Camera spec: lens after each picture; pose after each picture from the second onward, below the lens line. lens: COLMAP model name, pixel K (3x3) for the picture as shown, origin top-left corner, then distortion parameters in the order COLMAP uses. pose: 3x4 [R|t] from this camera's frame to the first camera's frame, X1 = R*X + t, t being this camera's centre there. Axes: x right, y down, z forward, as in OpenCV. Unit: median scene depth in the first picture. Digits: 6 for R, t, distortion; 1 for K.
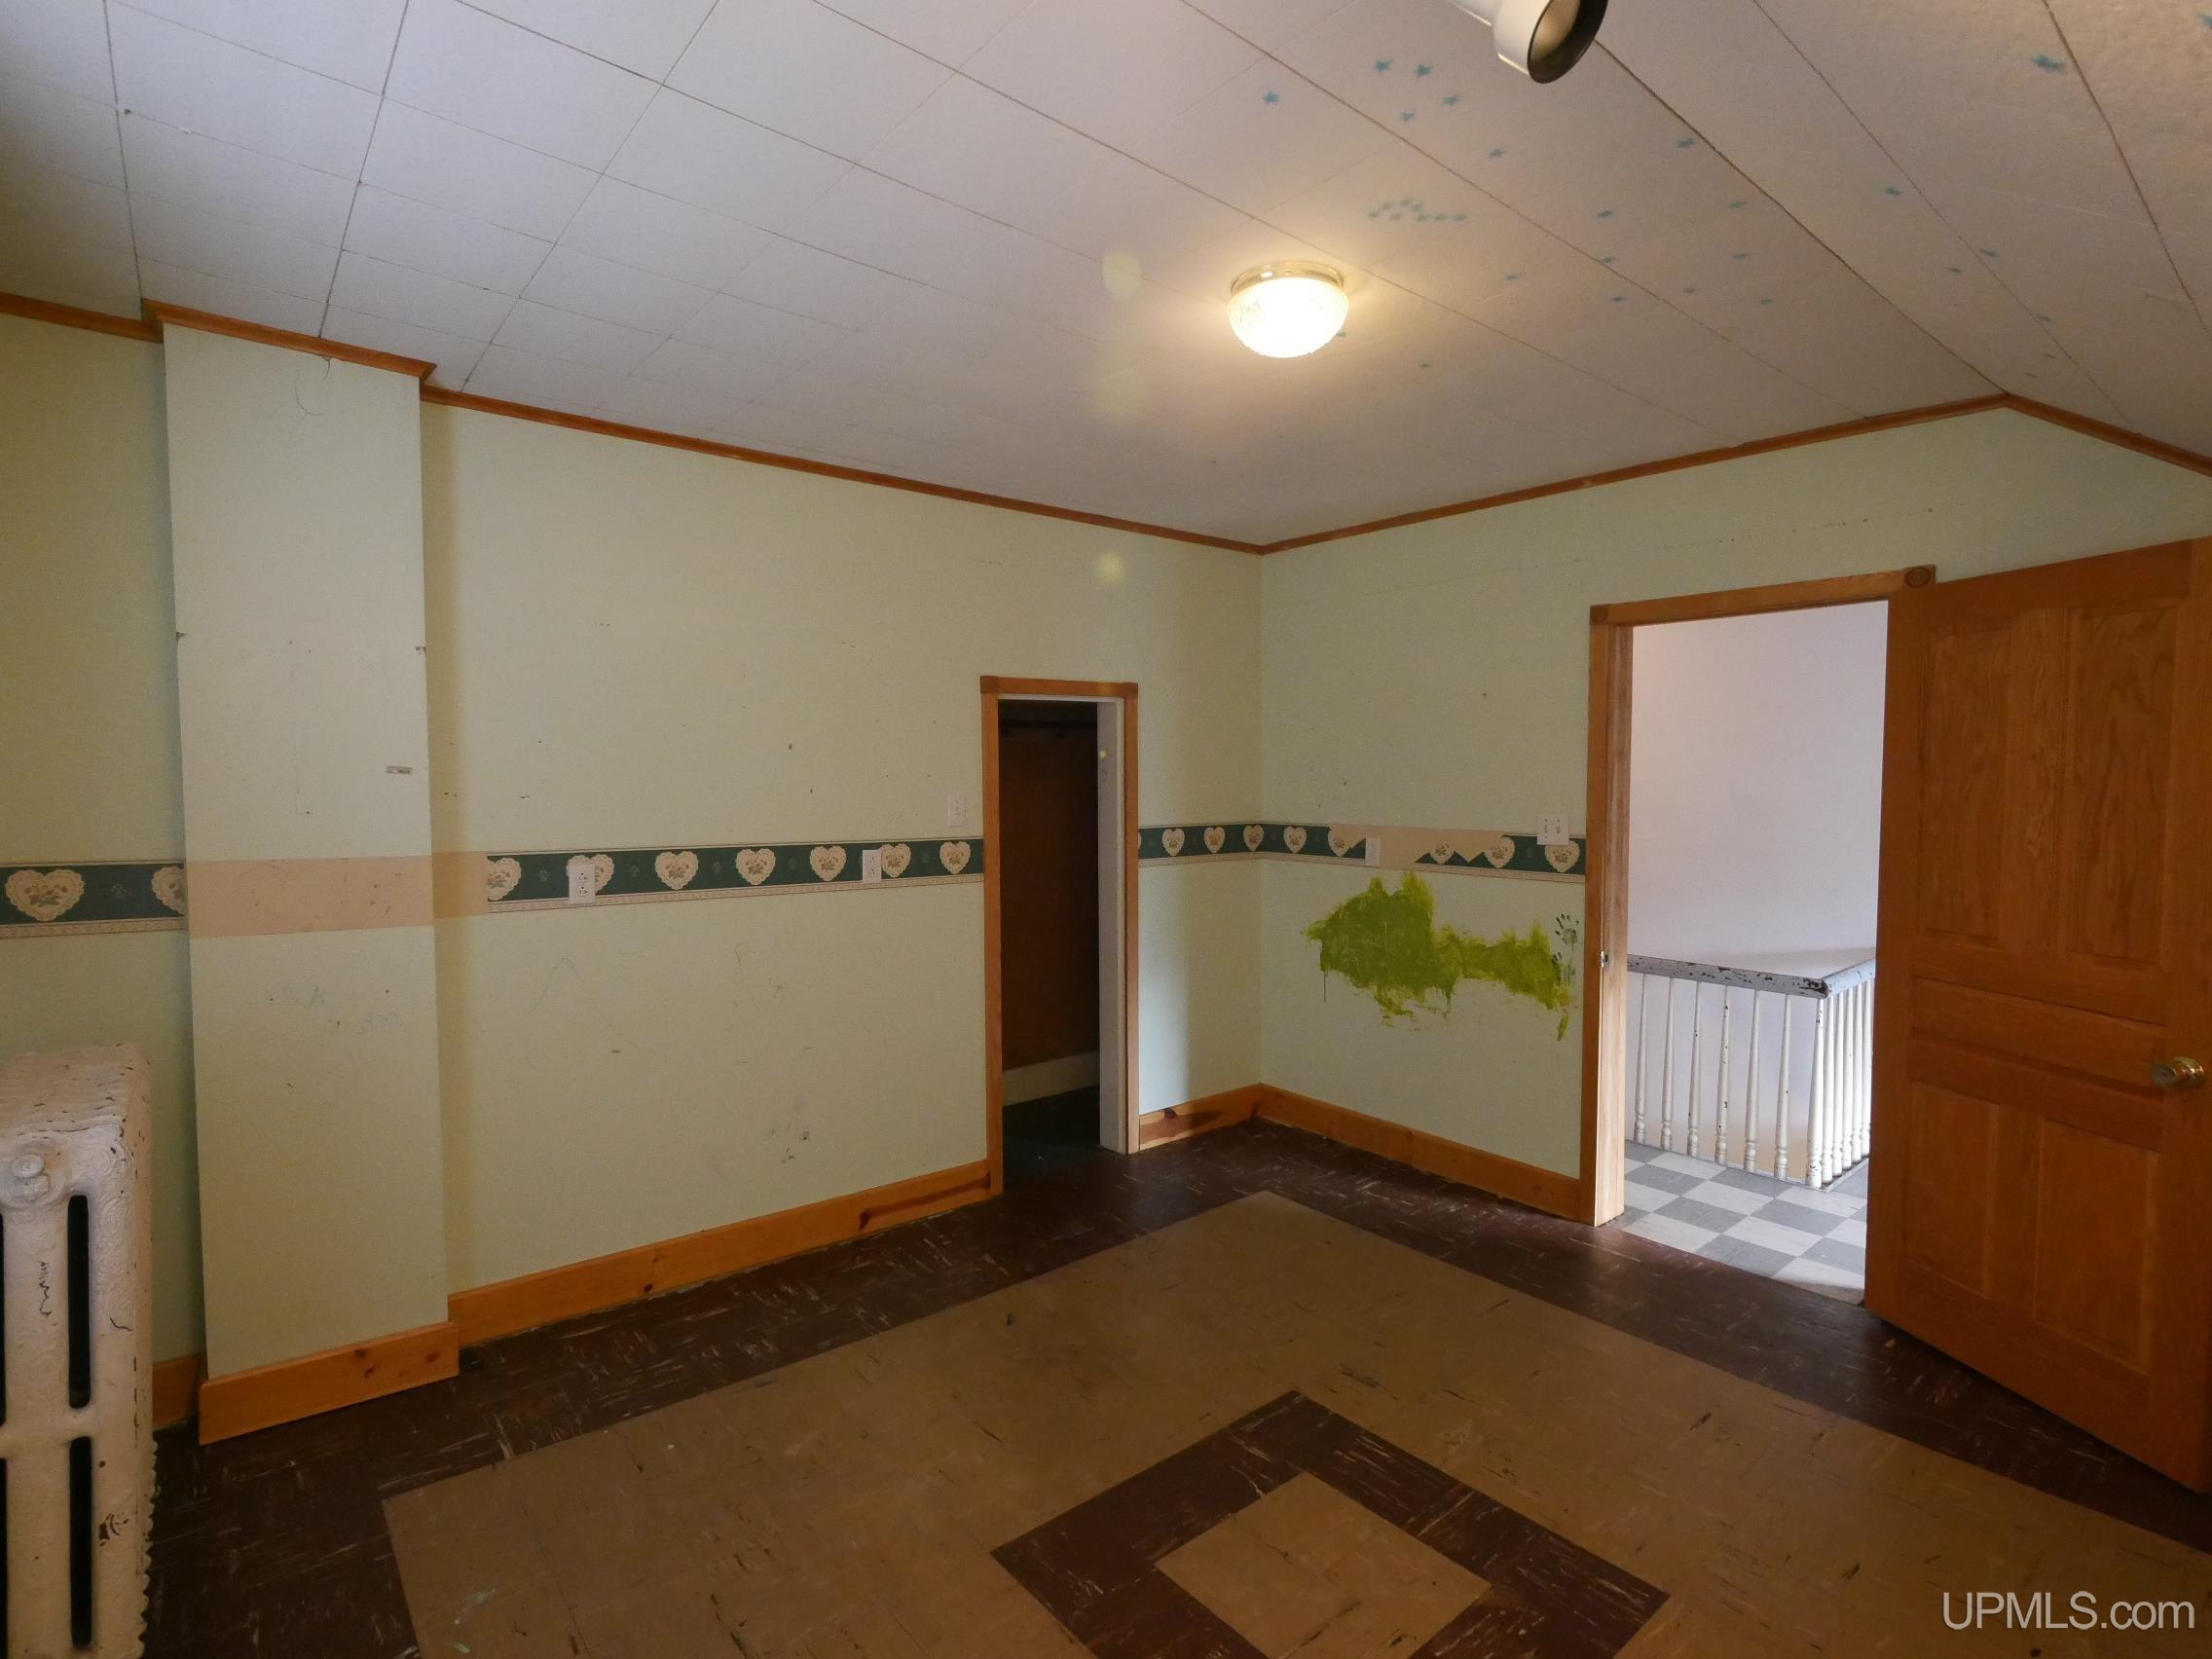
lens RADIAL K [[1085.3, 0, 1100.9], [0, 1085.3, 831.1], [0, 0, 1]] dist [-0.001776, 0.000307]
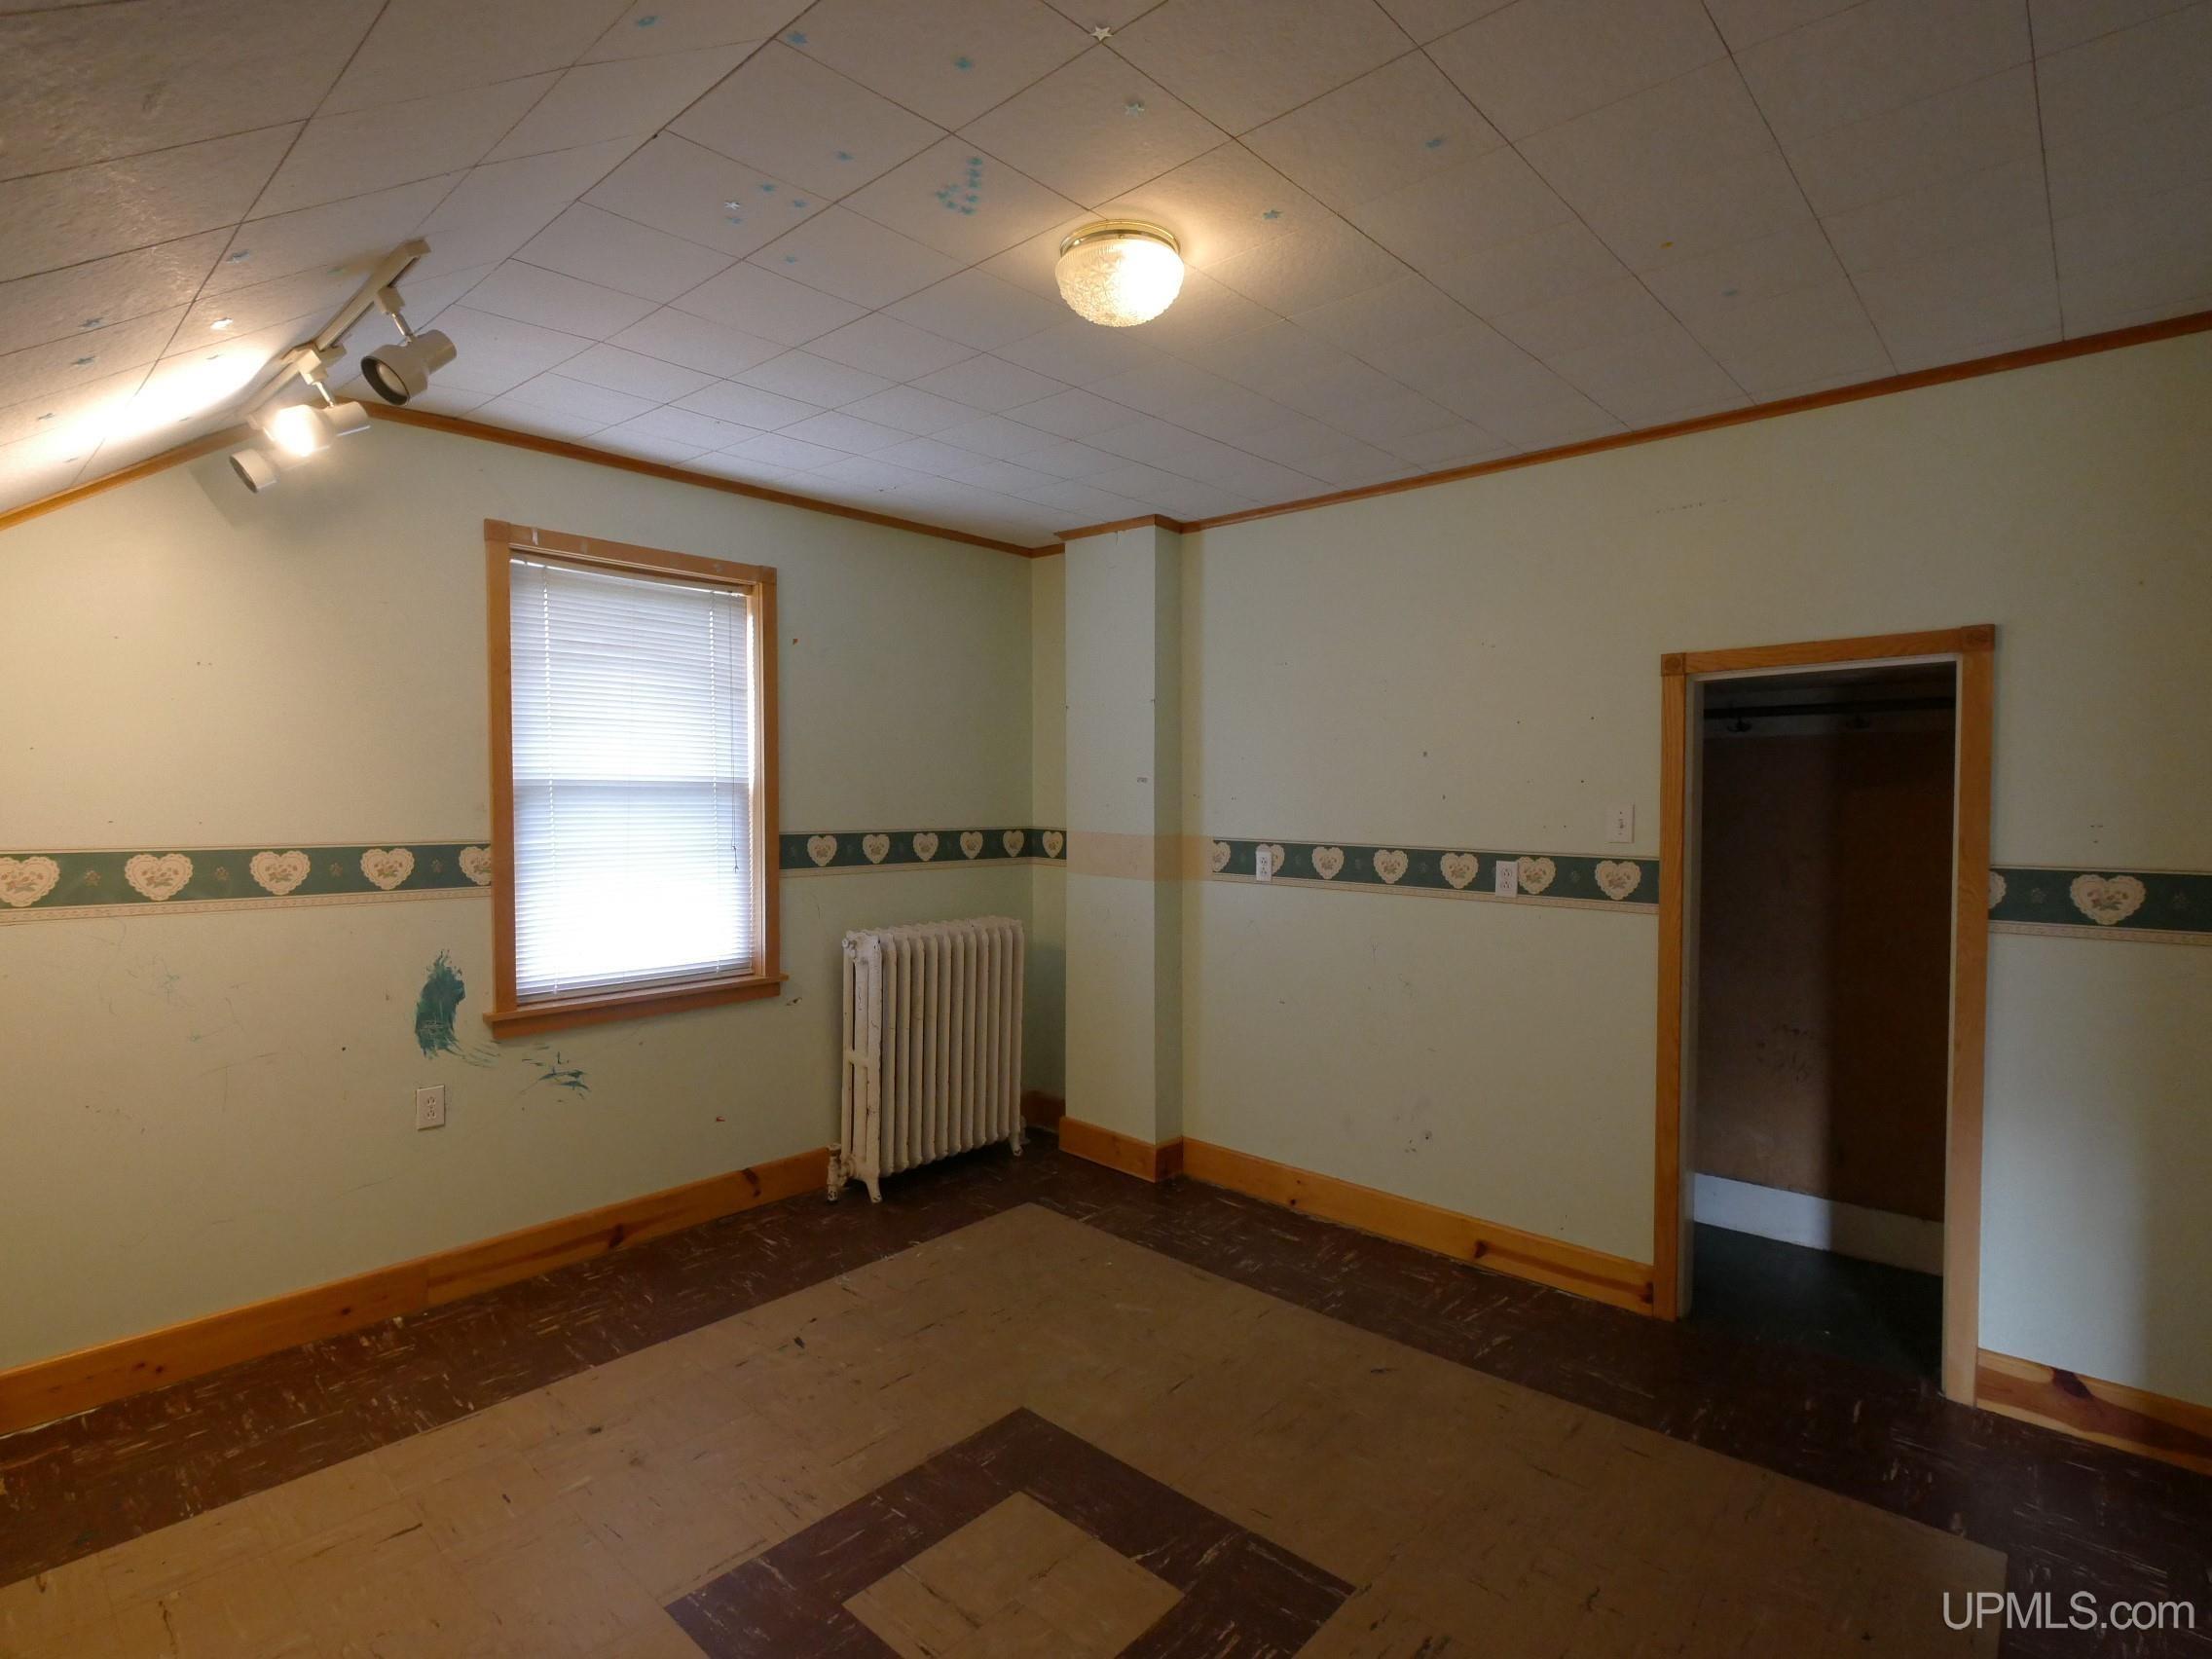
lens RADIAL K [[1099.4, 0, 1106.0], [0, 1099.4, 829.5], [0, 0, 1]] dist [-0.001068, -0.000185]
pose [[0.154550, 0.038479, -0.987235, 0.694191], [-0.046967, 0.998398, 0.031561, -0.024489], [0.986868, 0.041490, 0.156109, 0.534329]]
